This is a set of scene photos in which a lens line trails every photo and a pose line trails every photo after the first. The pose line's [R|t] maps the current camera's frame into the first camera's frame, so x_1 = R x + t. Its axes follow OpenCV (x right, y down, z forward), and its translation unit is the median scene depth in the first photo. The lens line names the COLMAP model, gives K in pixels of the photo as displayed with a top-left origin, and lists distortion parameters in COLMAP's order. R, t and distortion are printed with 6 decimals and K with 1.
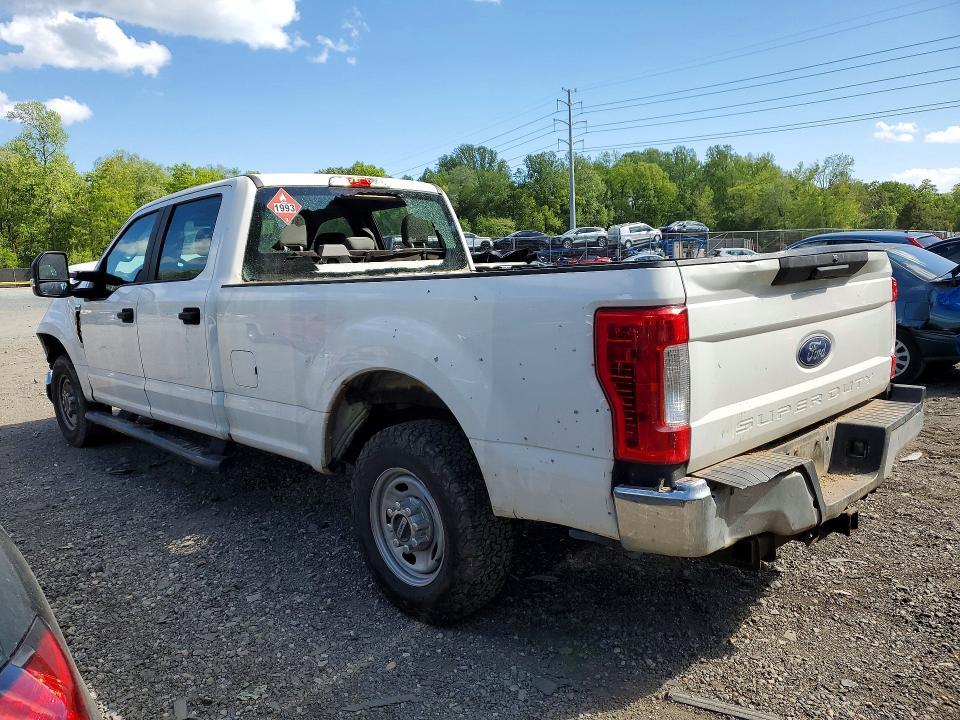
lens RADIAL K [[775.6, 0, 480.0], [0, 775.6, 360.0], [0, 0, 1]] dist [0.061822, -0.000437]
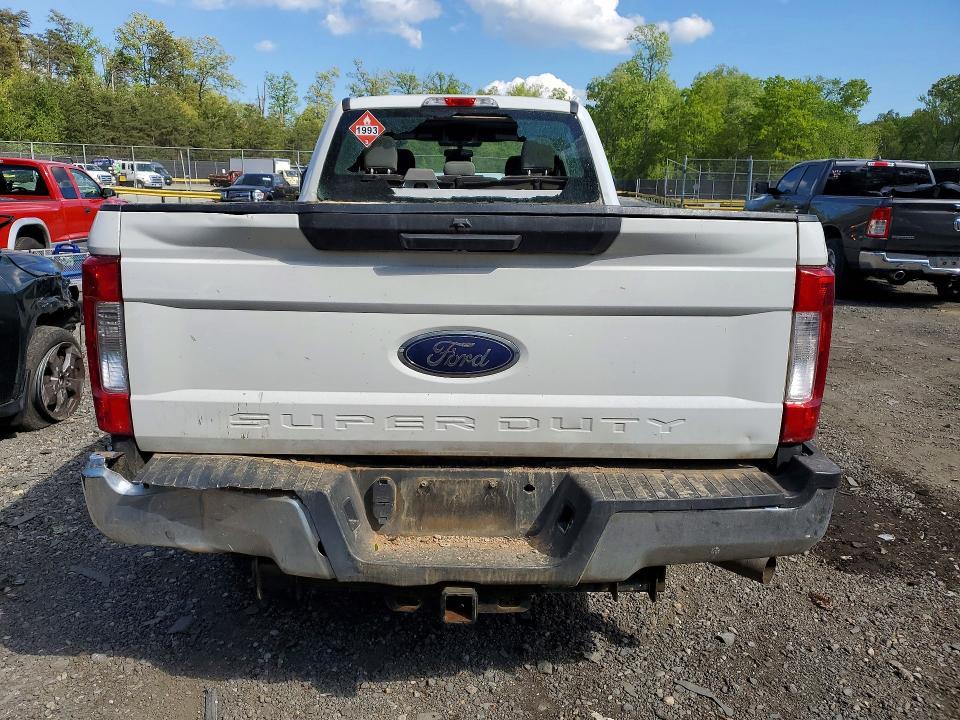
lens RADIAL K [[805.1, 0, 480.0], [0, 805.1, 360.0], [0, 0, 1]] dist [-0.009415, -0.012045]
pose [[0.715396, 0.200571, -0.669313, 0.600270], [-0.134832, 0.979538, 0.149420, -0.075848], [0.685586, -0.016650, 0.727801, 0.323396]]
